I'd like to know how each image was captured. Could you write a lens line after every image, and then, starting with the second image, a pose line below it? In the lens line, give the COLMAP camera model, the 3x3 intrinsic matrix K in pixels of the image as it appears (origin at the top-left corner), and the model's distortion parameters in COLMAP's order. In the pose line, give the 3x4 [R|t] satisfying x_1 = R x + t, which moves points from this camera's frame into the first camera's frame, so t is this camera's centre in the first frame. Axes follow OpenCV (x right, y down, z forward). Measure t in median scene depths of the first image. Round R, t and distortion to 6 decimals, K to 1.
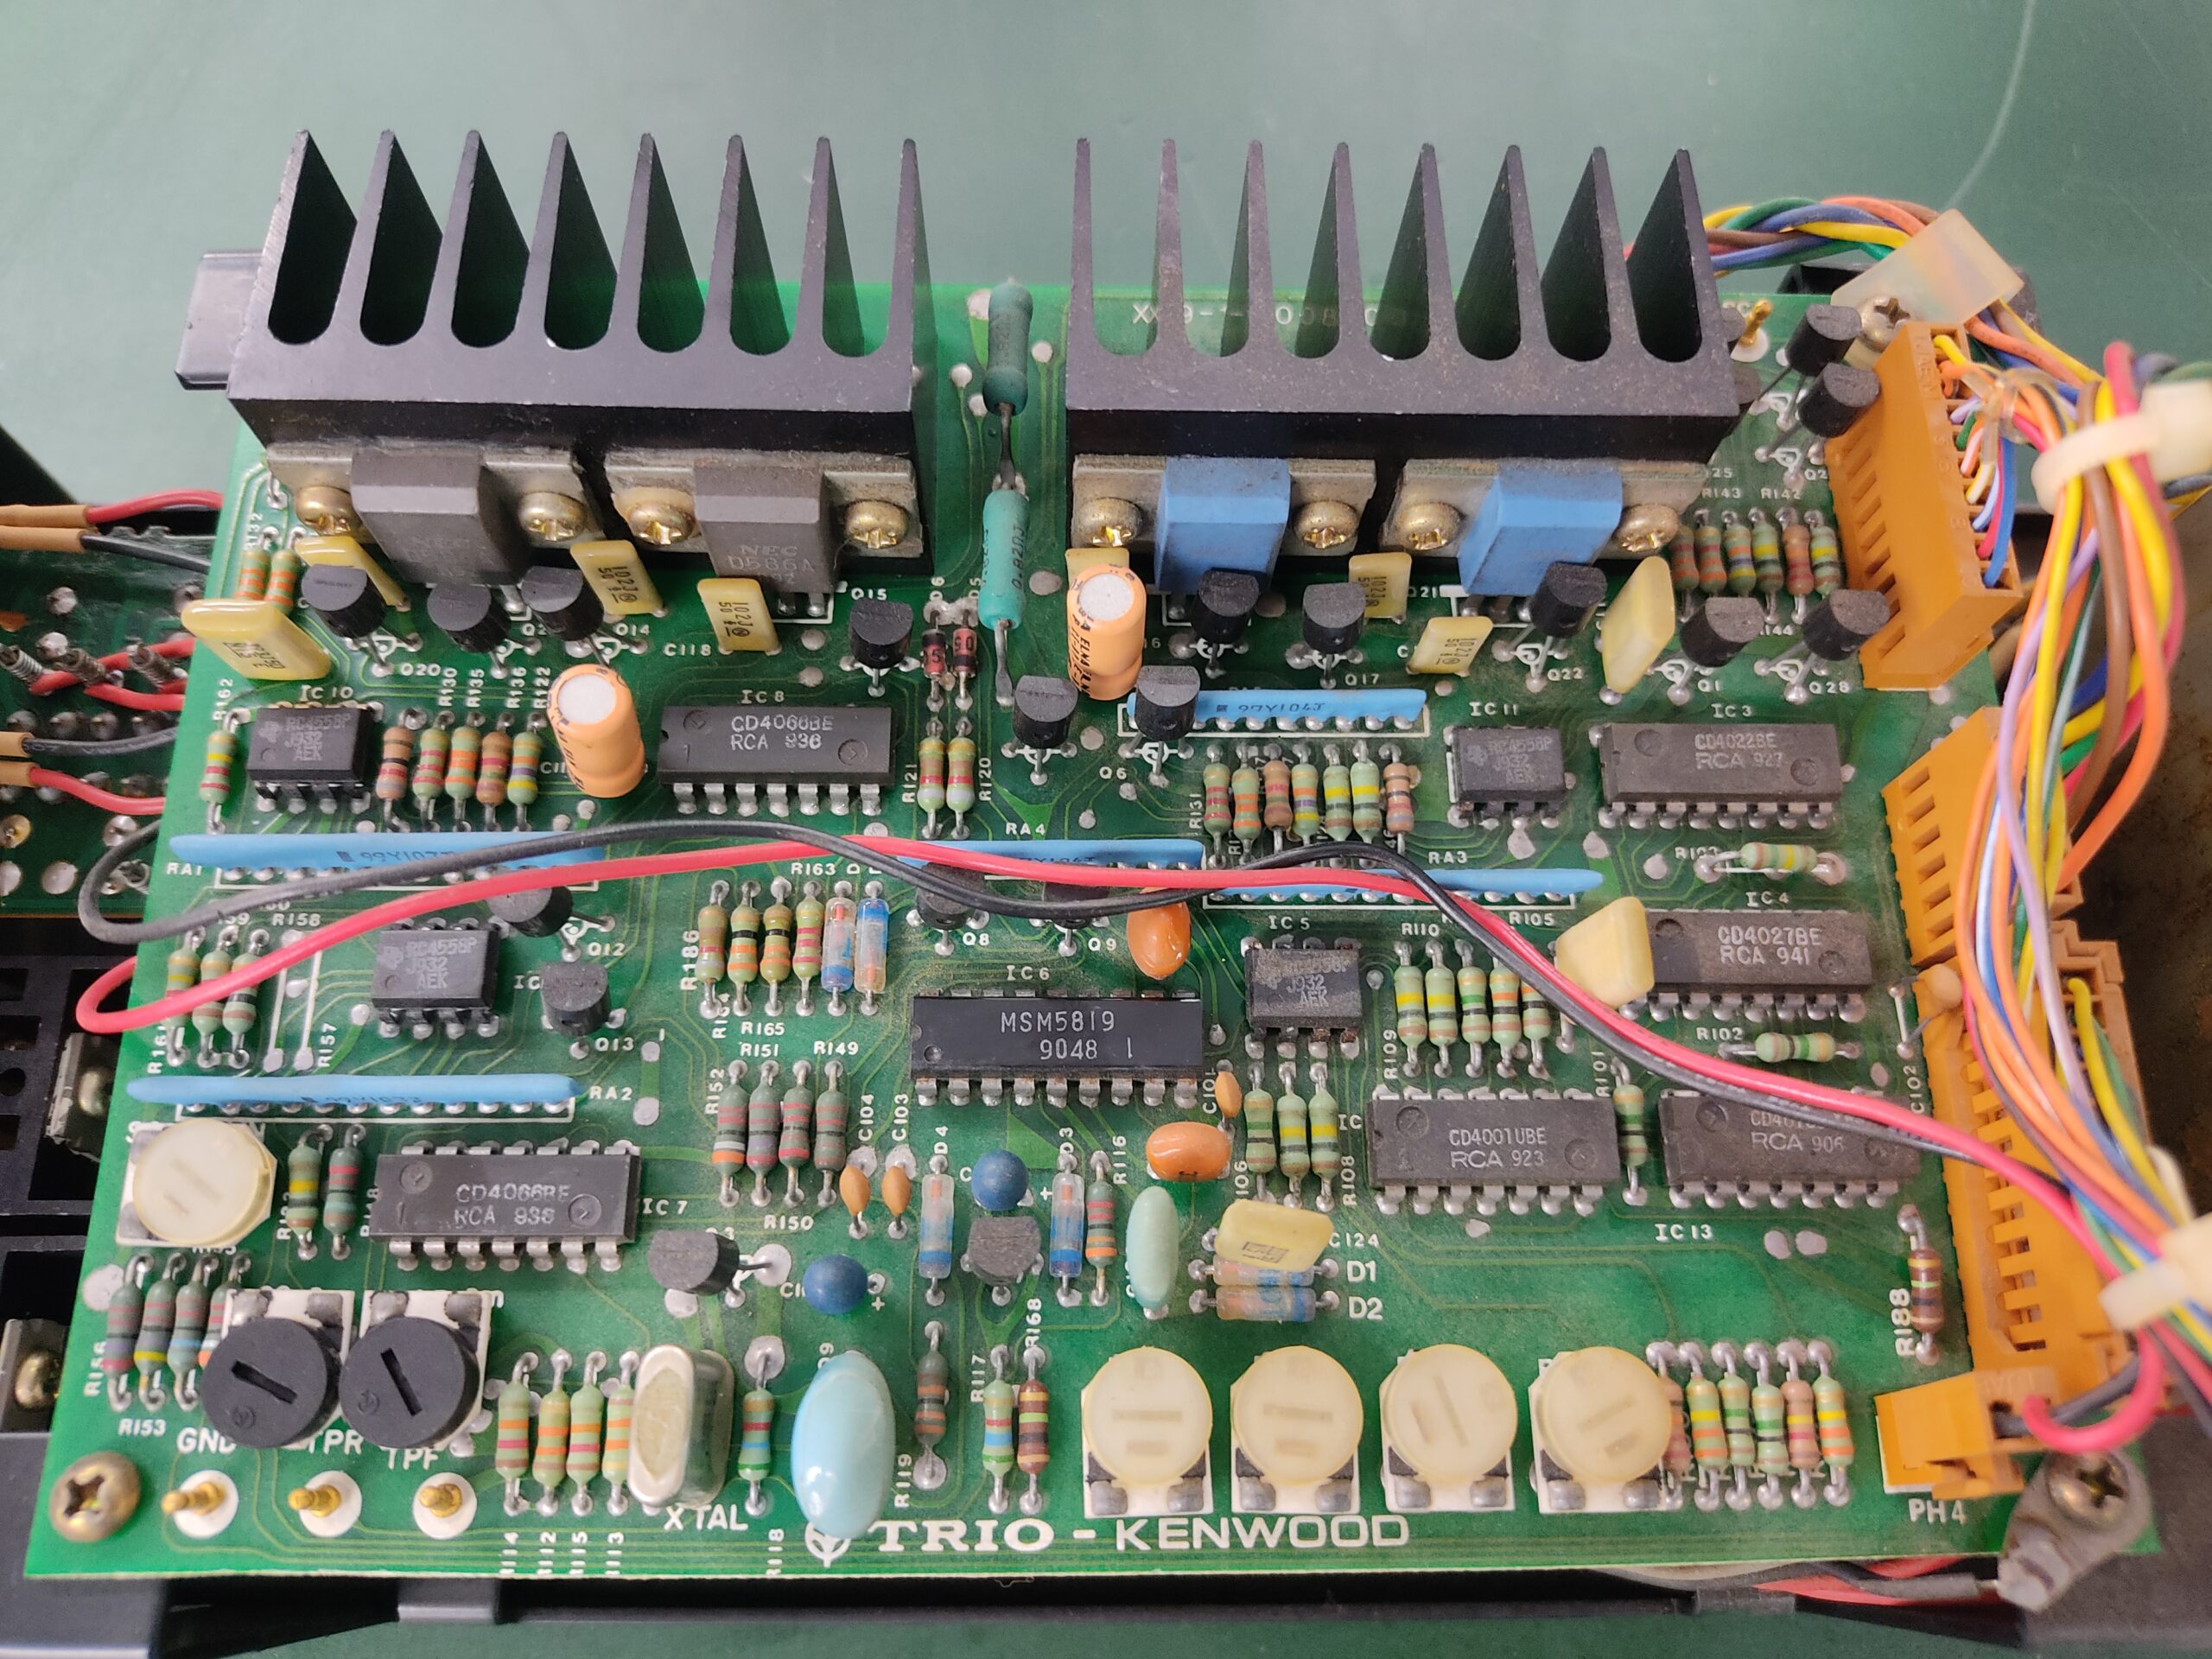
lens RADIAL K [[1788.8, 0, 1112.0], [0, 1788.8, 829.1], [0, 0, 1]] dist [0.103779, -0.320541]
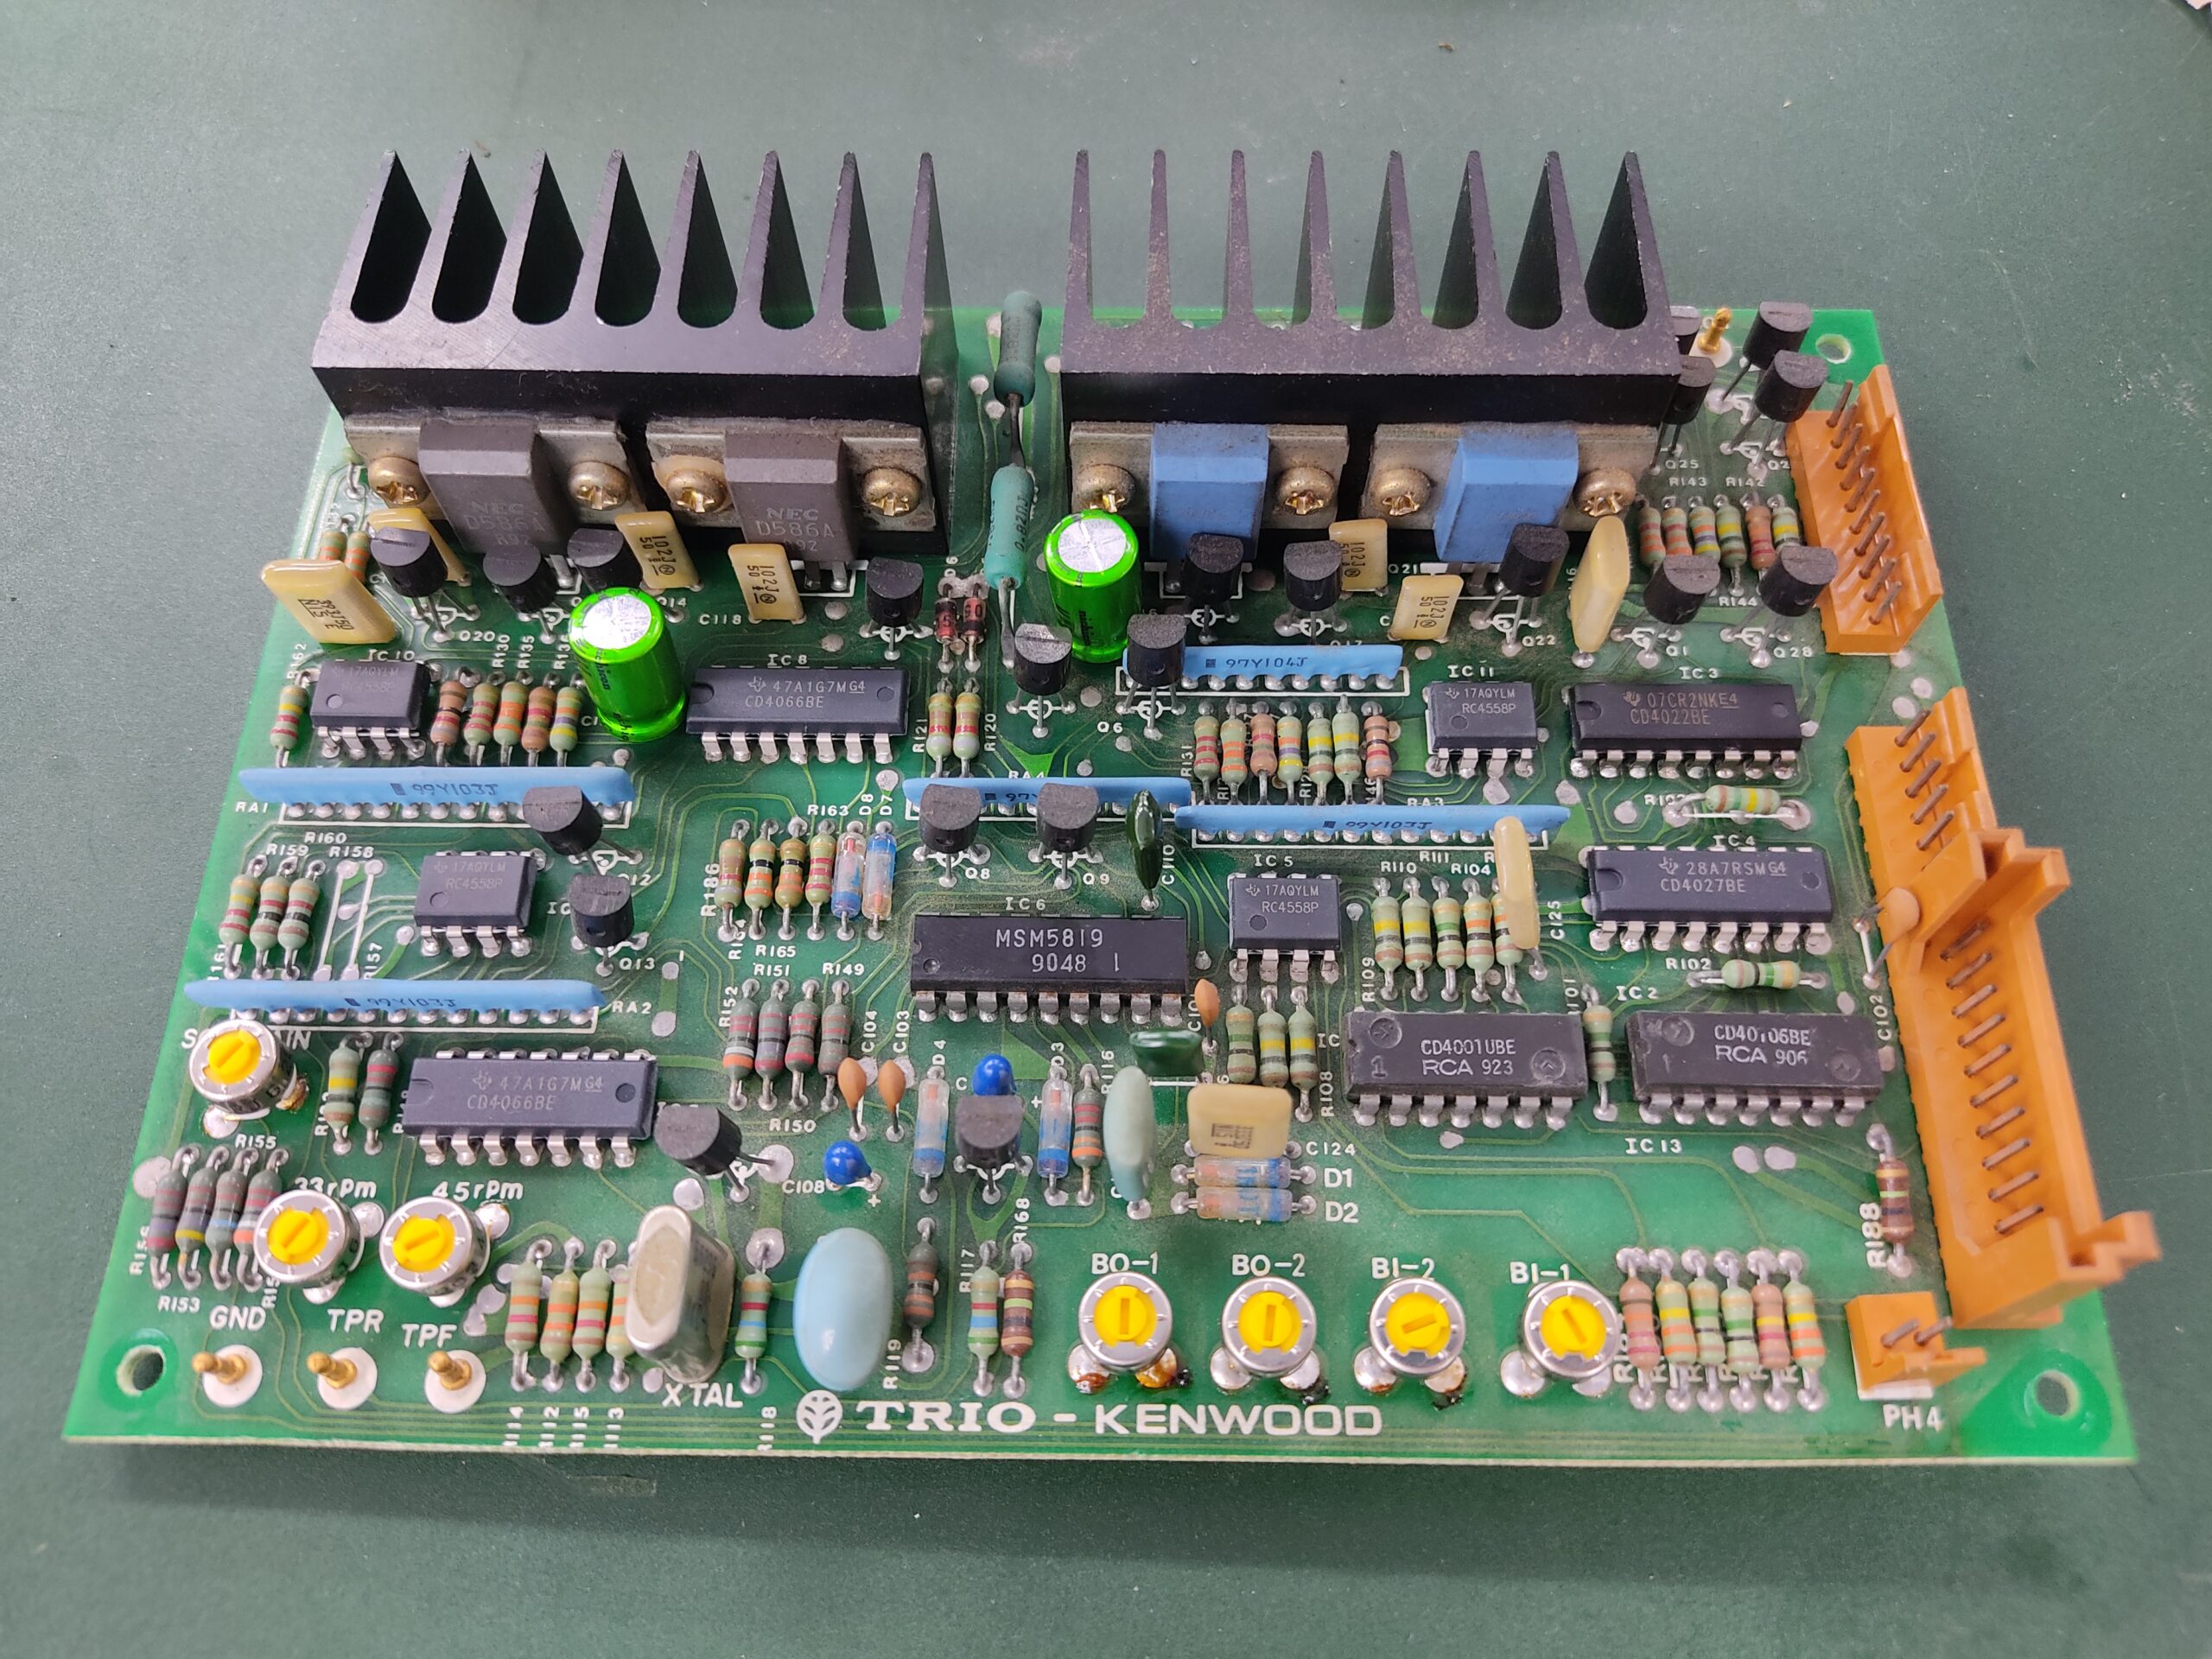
lens RADIAL K [[1788.8, 0, 1112.0], [0, 1788.8, 829.1], [0, 0, 1]] dist [0.103779, -0.320541]
pose [[0.998944, 0.000781, -0.045934, 0.054672], [-0.005862, 0.993851, -0.110573, 0.158302], [0.045565, 0.110725, 0.992806, -0.056739]]
